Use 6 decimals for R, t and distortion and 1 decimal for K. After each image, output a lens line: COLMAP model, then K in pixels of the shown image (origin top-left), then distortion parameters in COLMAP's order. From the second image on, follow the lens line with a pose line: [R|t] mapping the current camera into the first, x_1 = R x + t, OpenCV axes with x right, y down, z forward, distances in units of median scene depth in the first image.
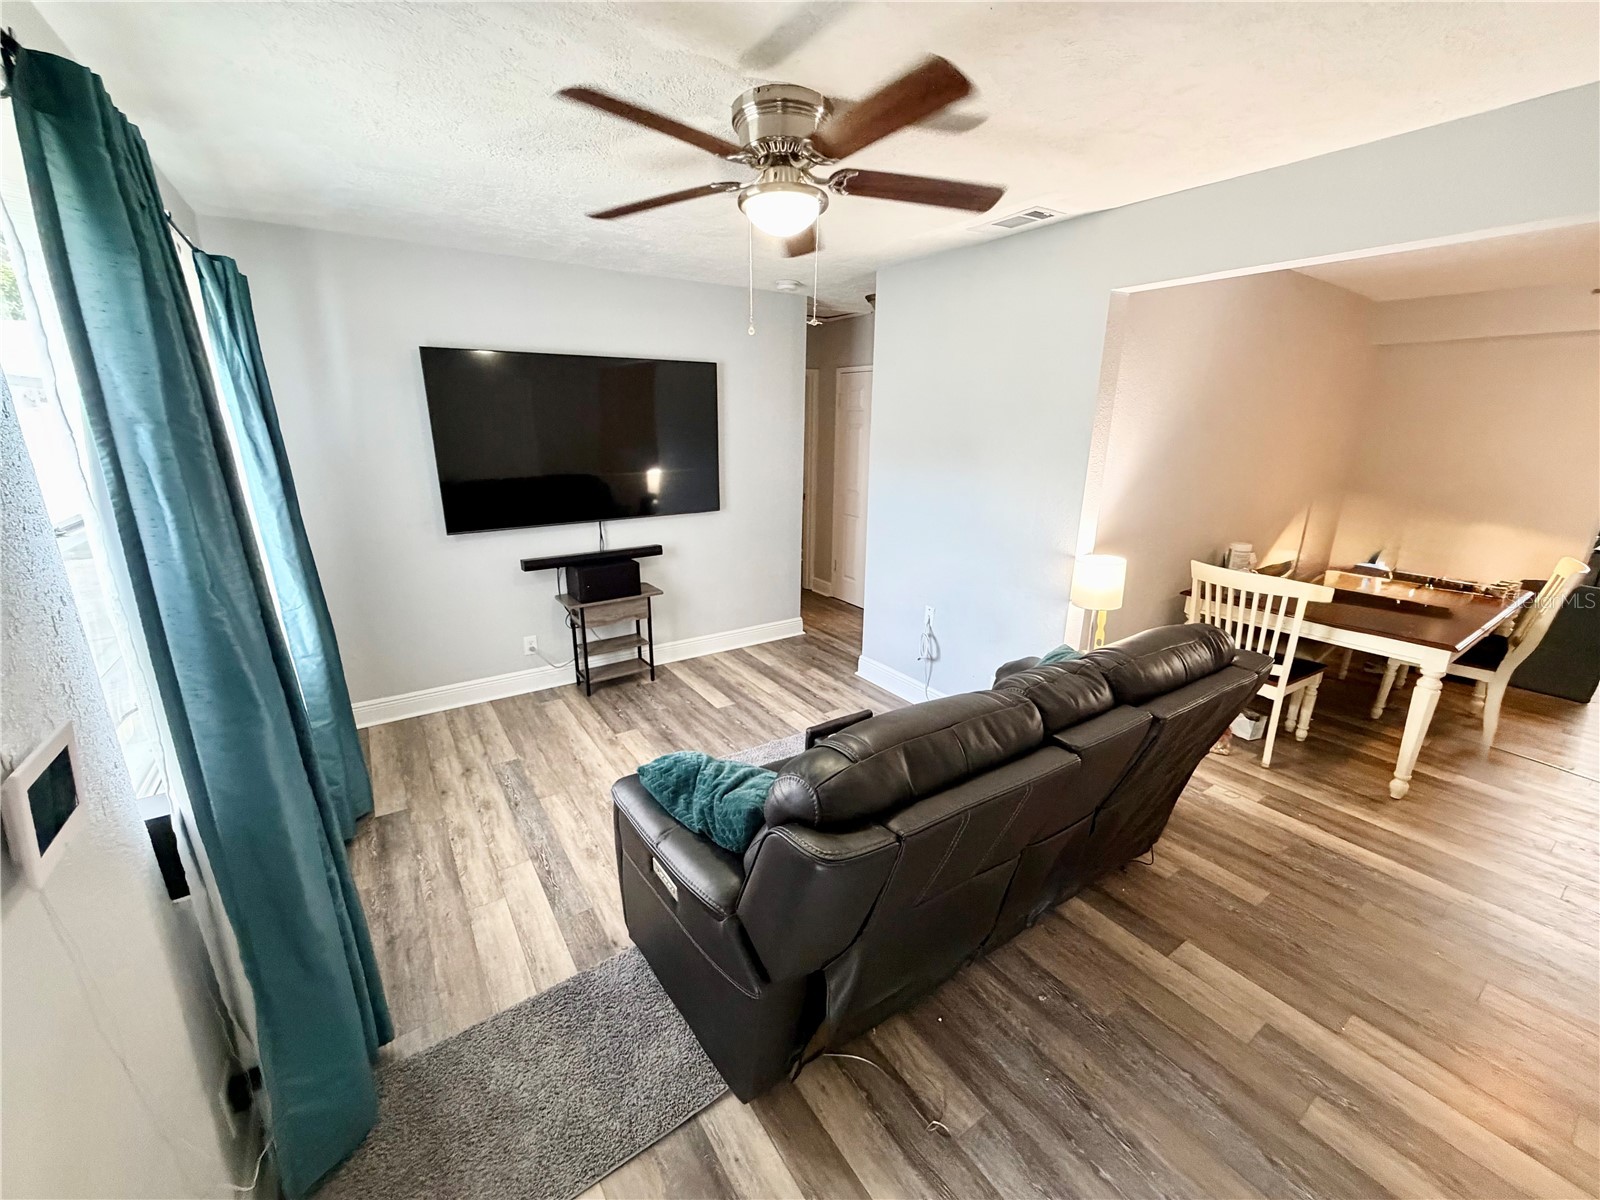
lens RADIAL K [[640.1, 0, 795.4], [0, 640.1, 597.4], [0, 0, 1]] dist [-0.003014, 0.002837]
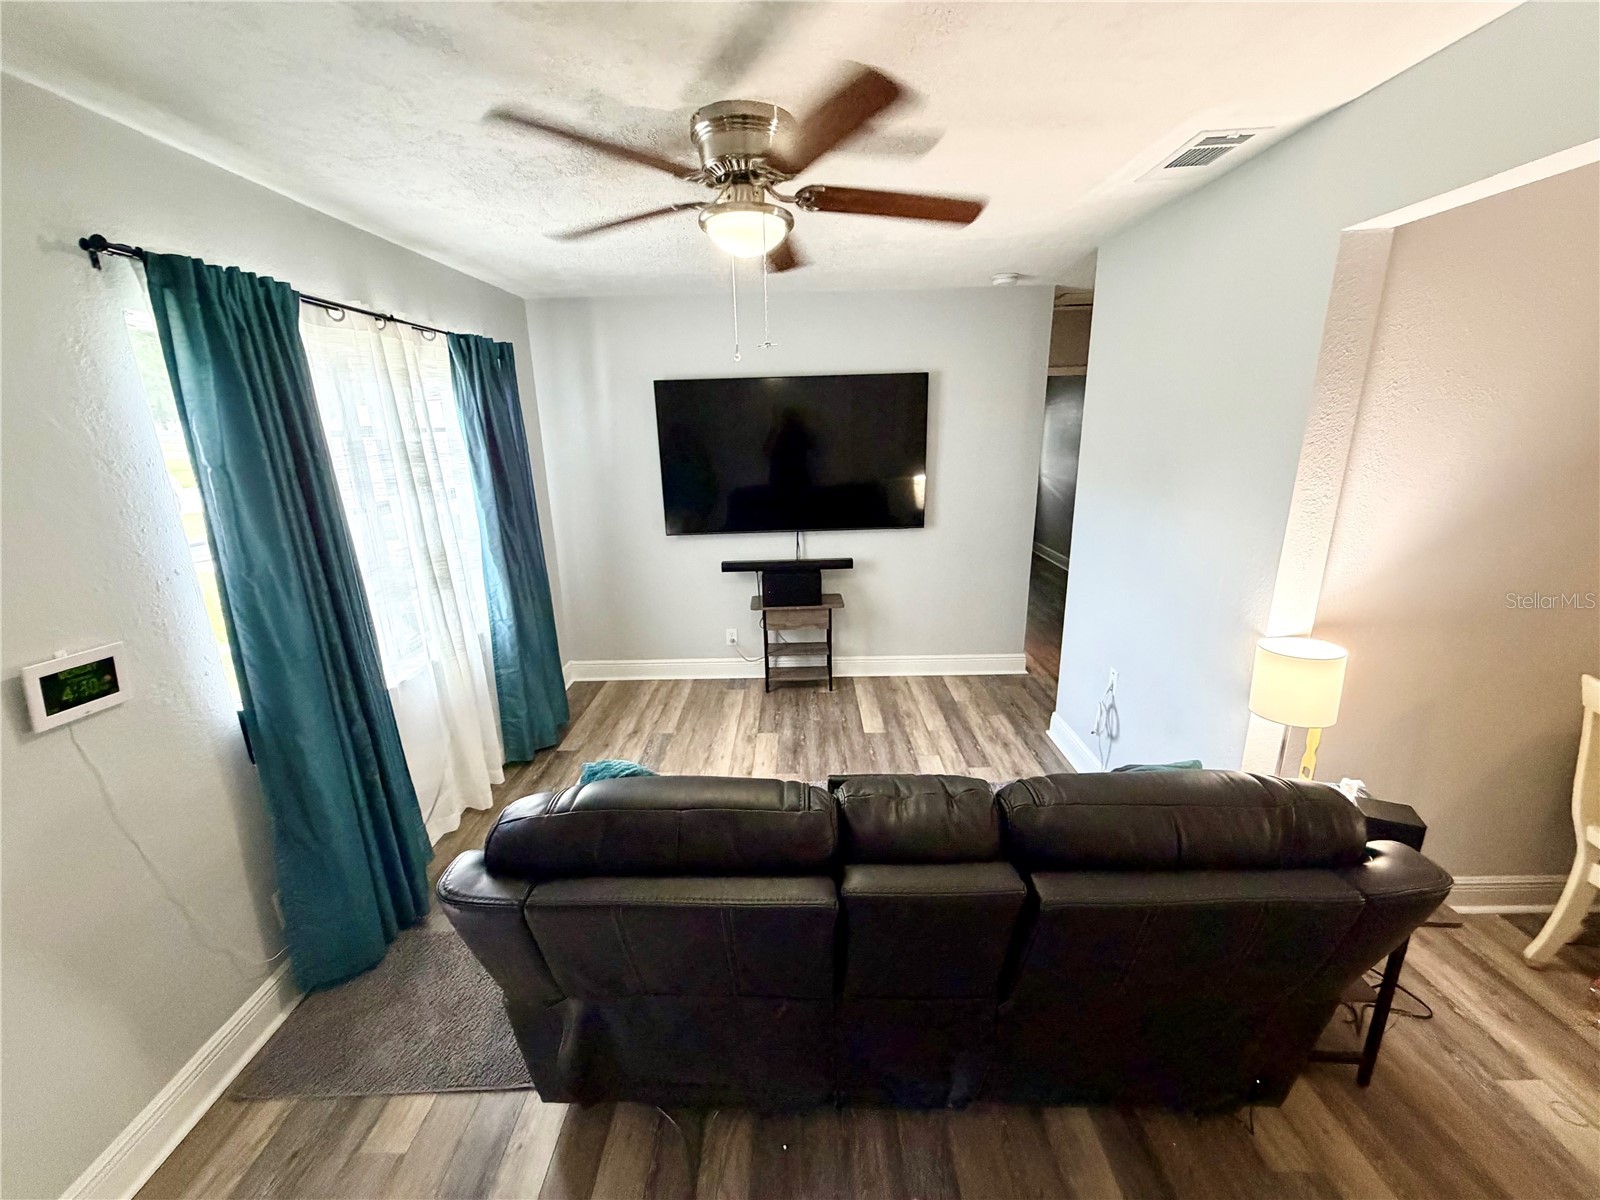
lens RADIAL K [[639.5, 0, 794.4], [0, 639.5, 600.0], [0, 0, 1]] dist [0.001059, -0.000142]
pose [[0.824899, 0.125910, -0.551080, 0.306745], [-0.126551, 0.991268, 0.037053, -0.048980], [0.550933, 0.039174, 0.833630, 0.131757]]
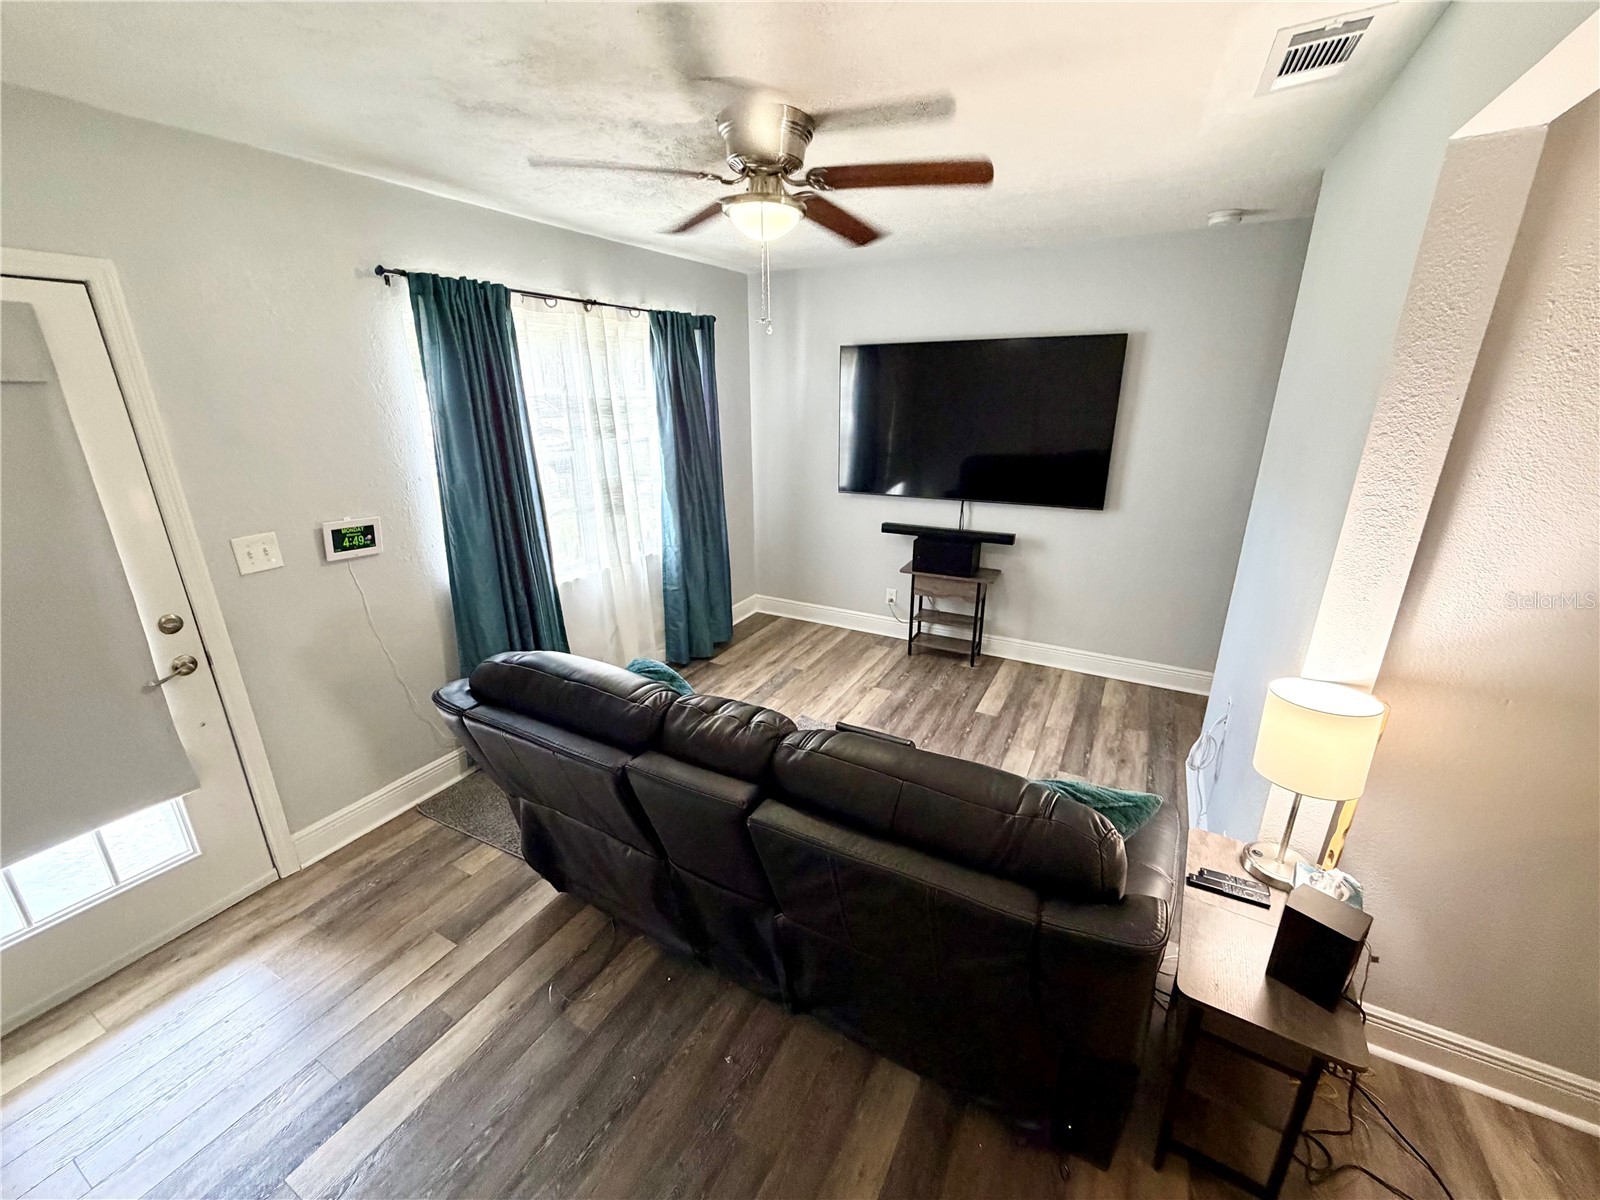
lens RADIAL K [[639.3, 0, 792.5], [0, 639.3, 599.6], [0, 0, 1]] dist [0.000302, 0.000136]
pose [[0.458123, 0.271429, -0.846433, 0.525288], [-0.235095, 0.955328, 0.179106, -0.093006], [0.857236, 0.116940, 0.501469, 0.281830]]
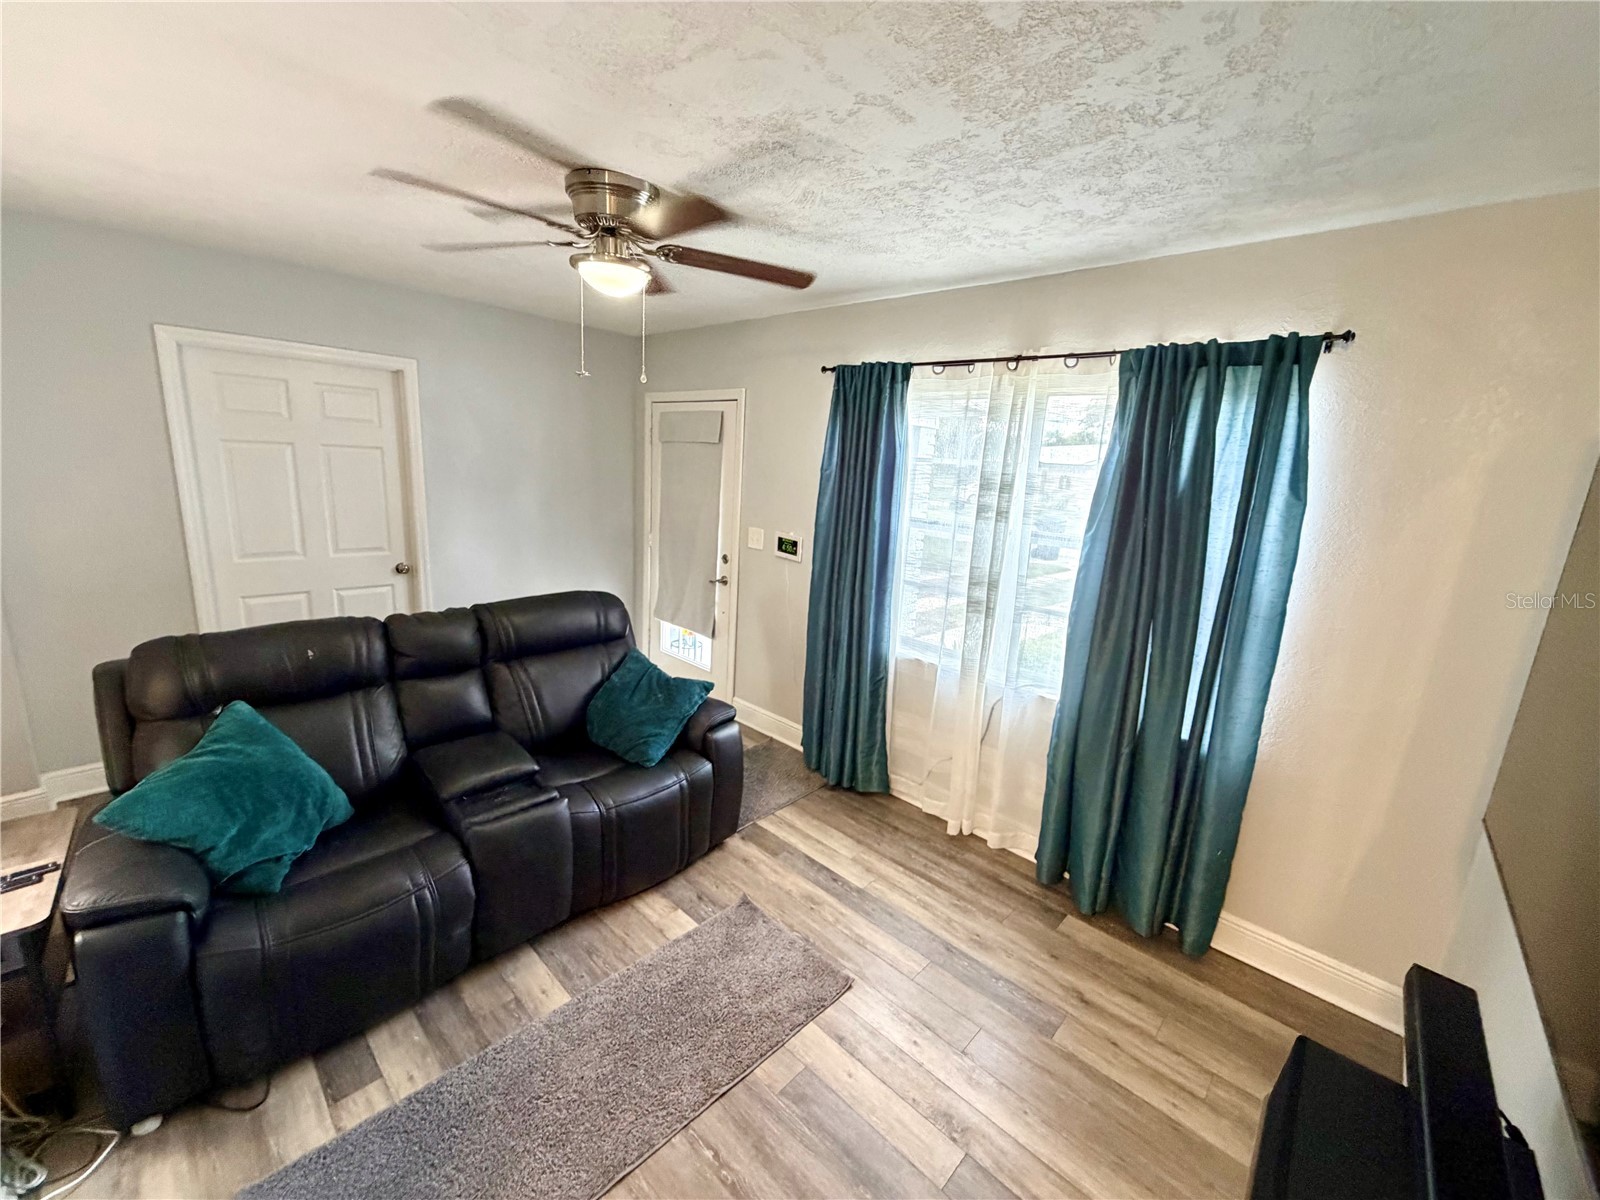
lens RADIAL K [[639.3, 0, 792.5], [0, 639.3, 599.6], [0, 0, 1]] dist [0.000302, 0.000136]
pose [[-0.976091, -0.017311, -0.216671, -0.046749], [-0.118897, 0.876997, 0.465554, -0.320805], [0.181960, 0.480185, -0.858087, 1.112627]]
